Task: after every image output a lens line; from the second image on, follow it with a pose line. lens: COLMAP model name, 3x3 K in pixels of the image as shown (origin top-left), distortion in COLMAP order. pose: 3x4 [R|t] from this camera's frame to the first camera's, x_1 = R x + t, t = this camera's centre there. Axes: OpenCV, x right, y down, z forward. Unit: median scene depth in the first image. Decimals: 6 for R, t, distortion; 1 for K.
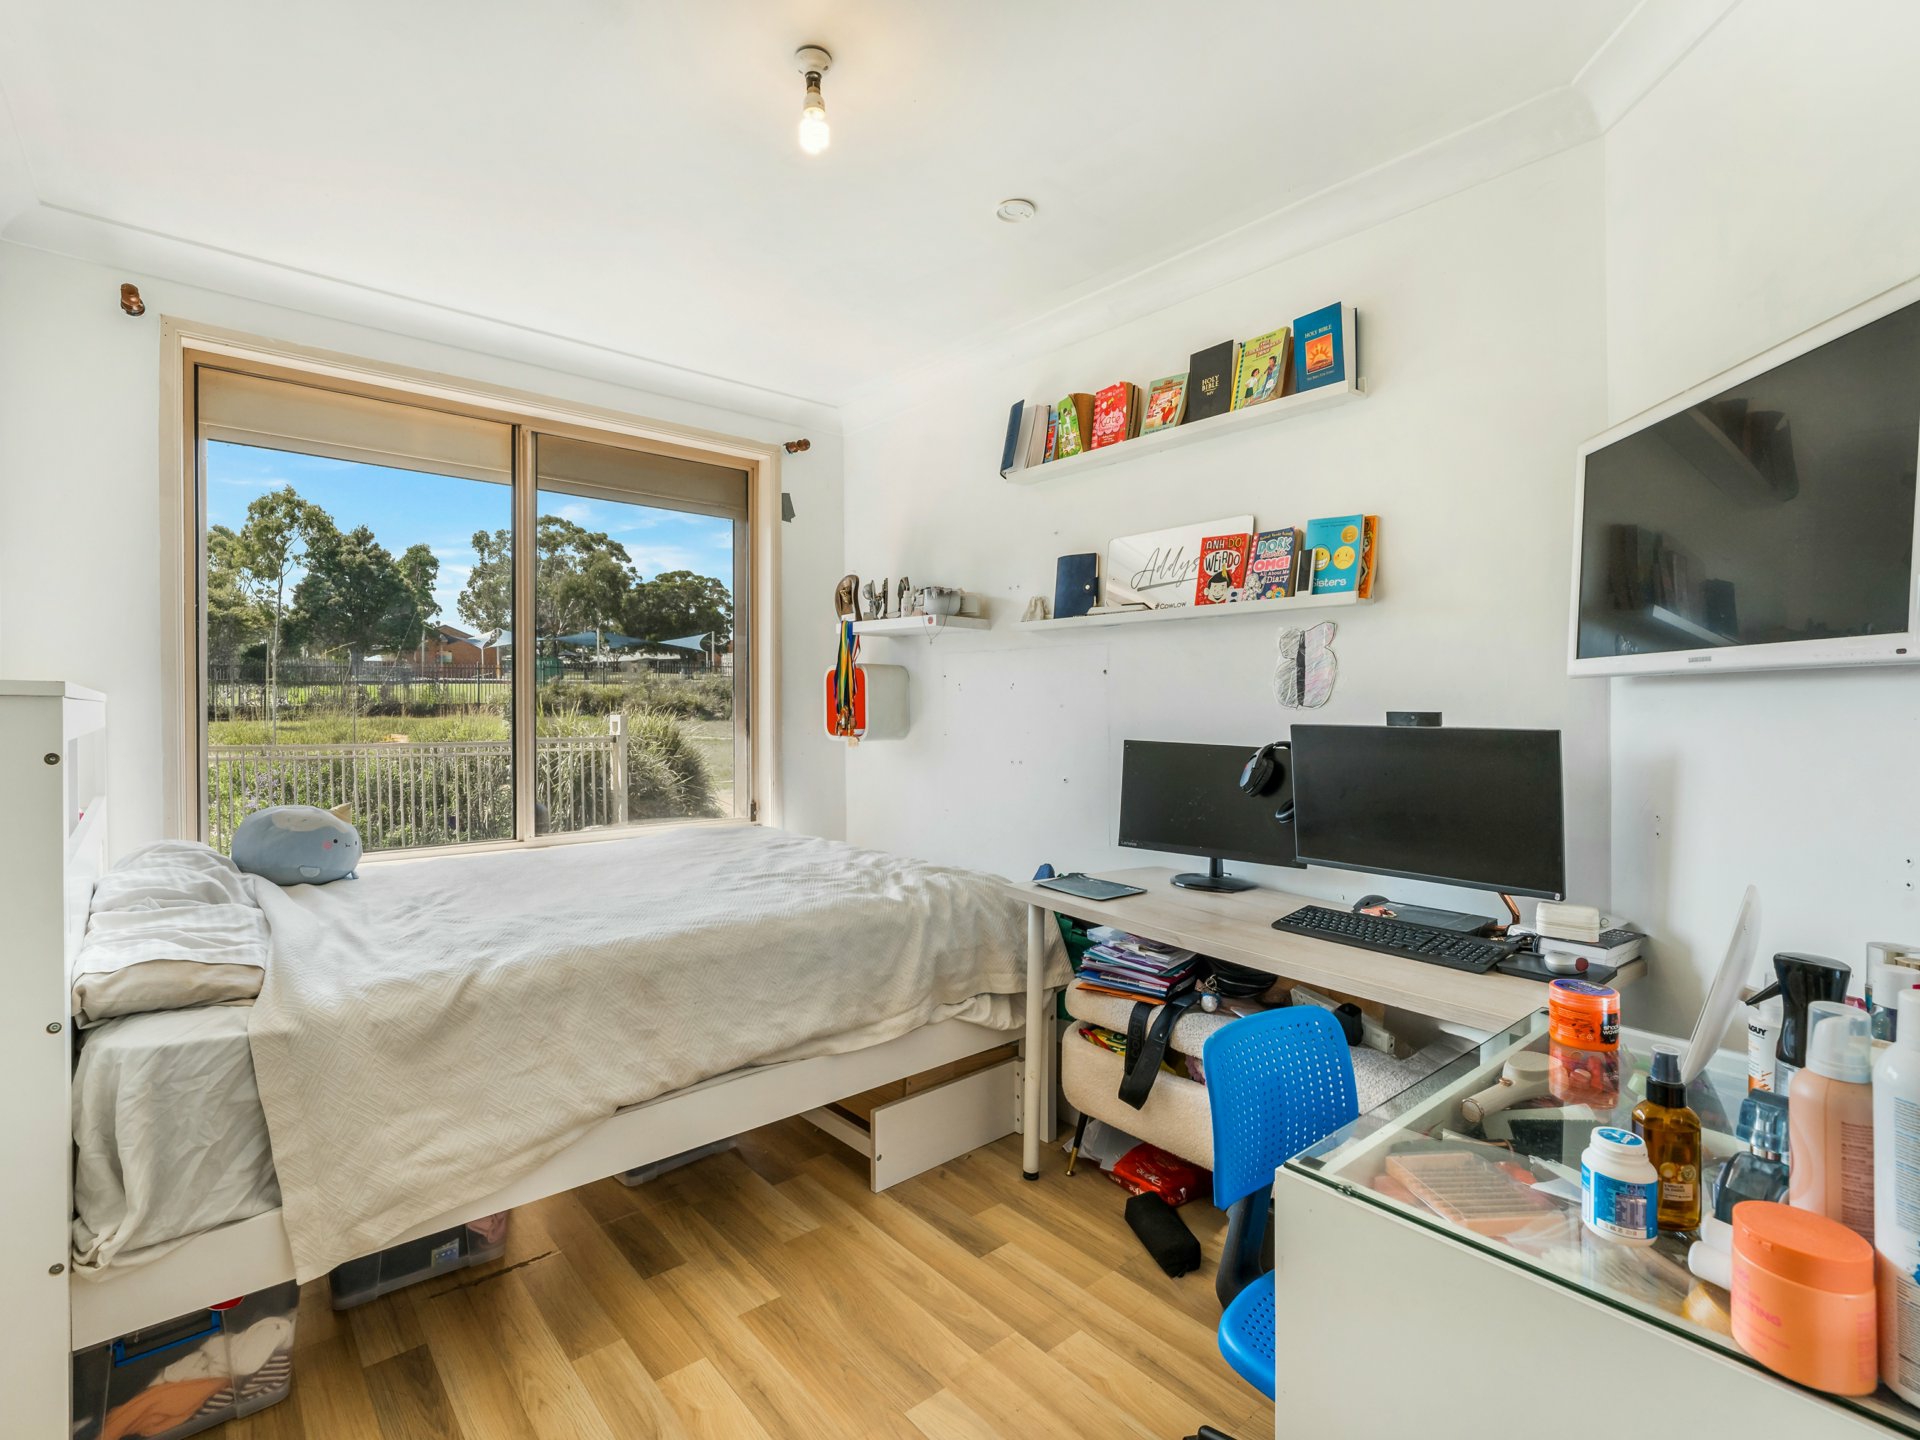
lens RADIAL K [[891.7, 0, 953.6], [0, 891.7, 713.6], [0, 0, 1]] dist [-0.015413, 0.000910]
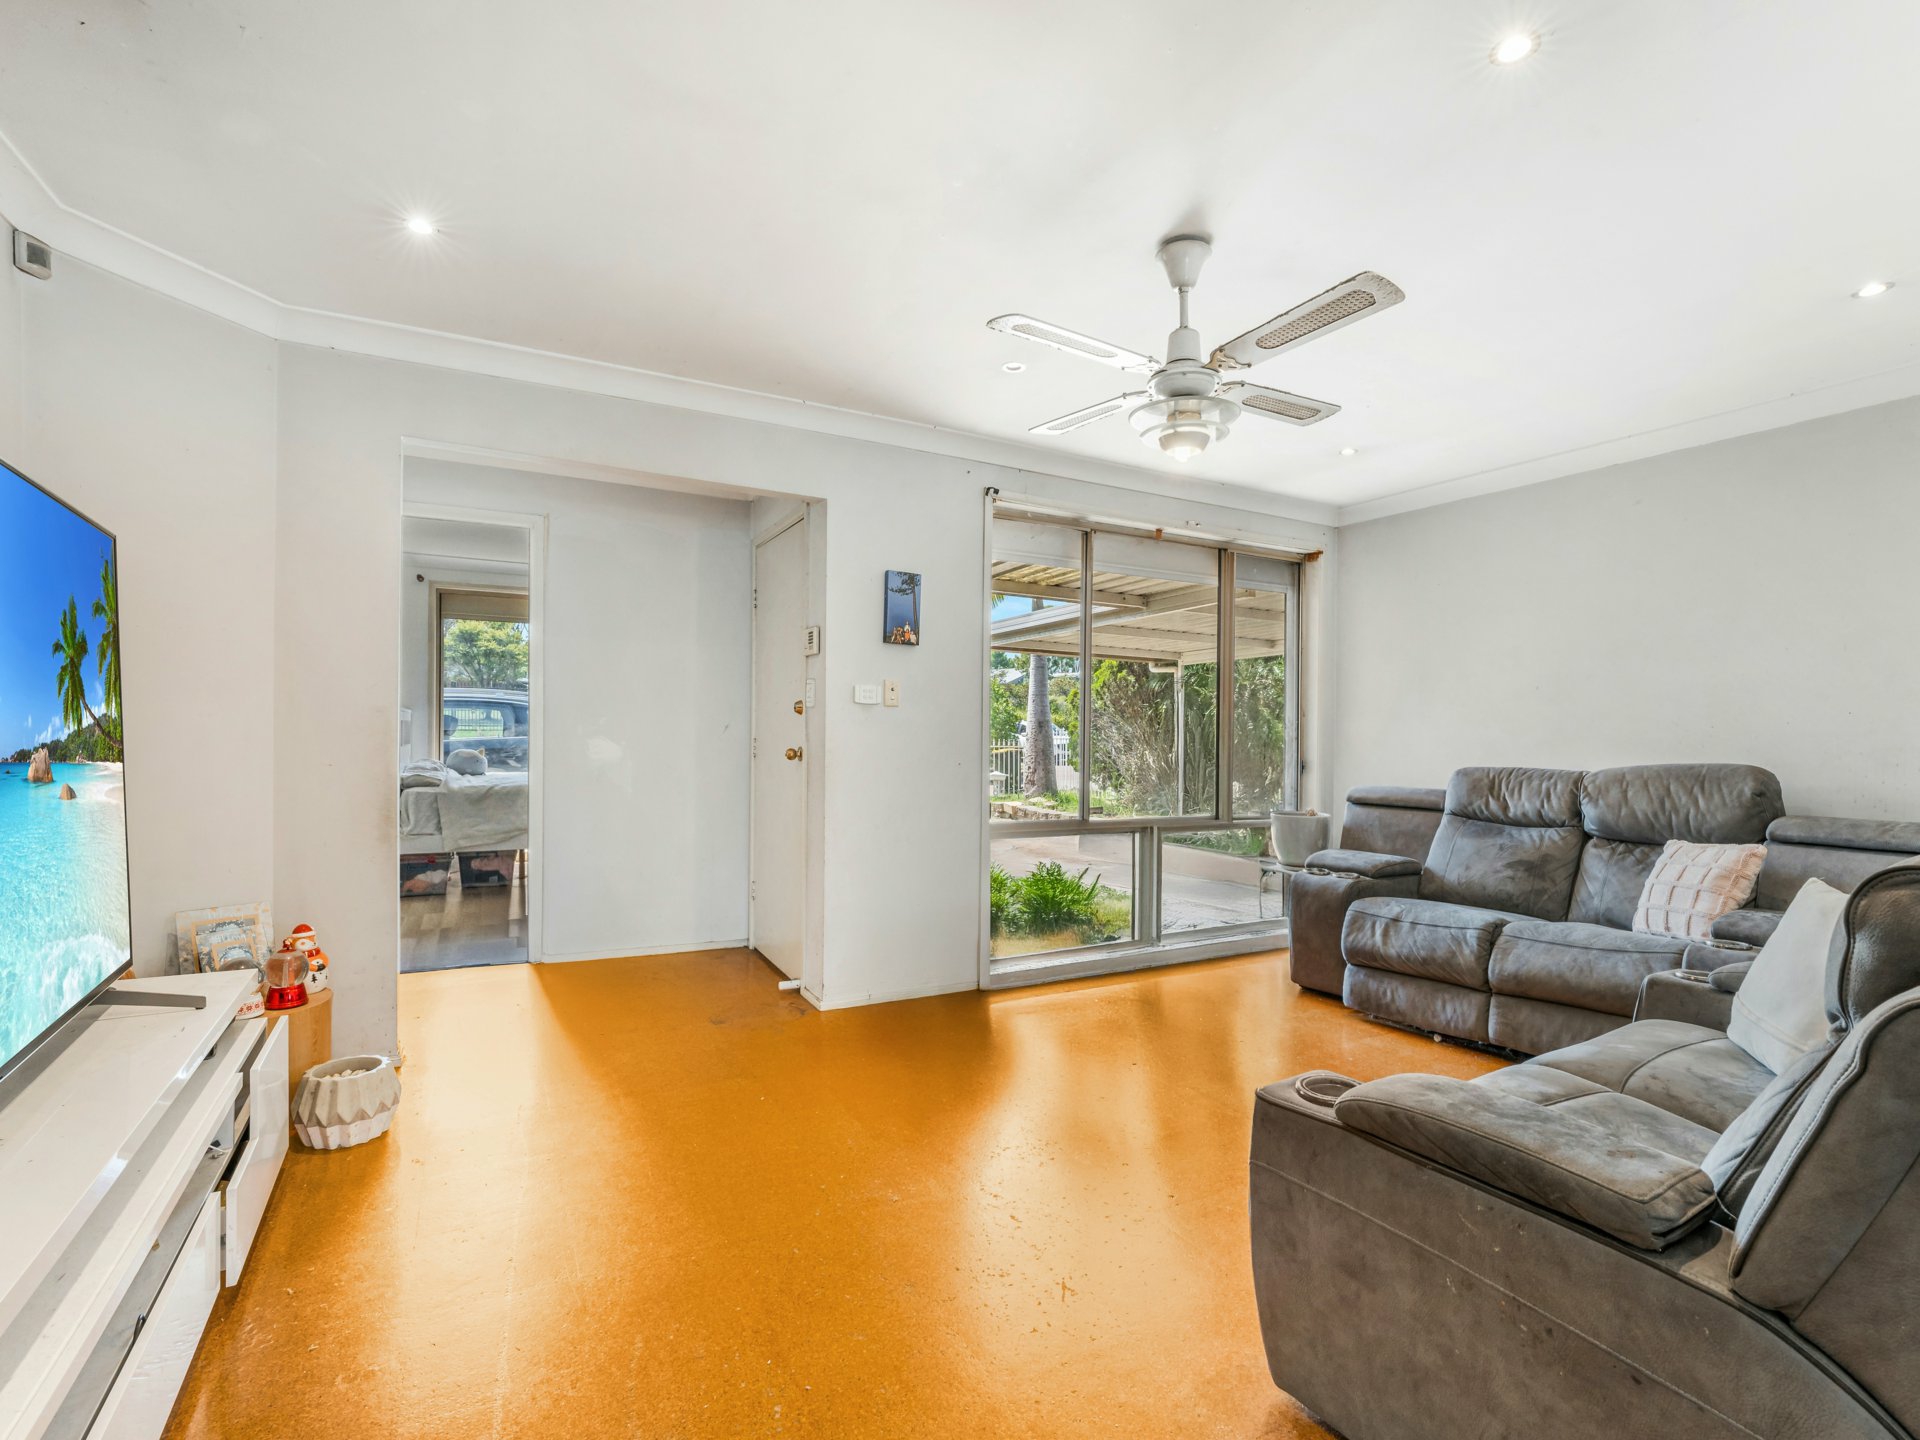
lens RADIAL K [[891.7, 0, 953.6], [0, 891.7, 713.6], [0, 0, 1]] dist [-0.015413, 0.000910]
pose [[0.973085, -0.002205, -0.230435, 2.166552], [-0.001943, 0.999840, -0.017771, 0.054323], [0.230437, 0.017740, 0.972925, -2.144736]]
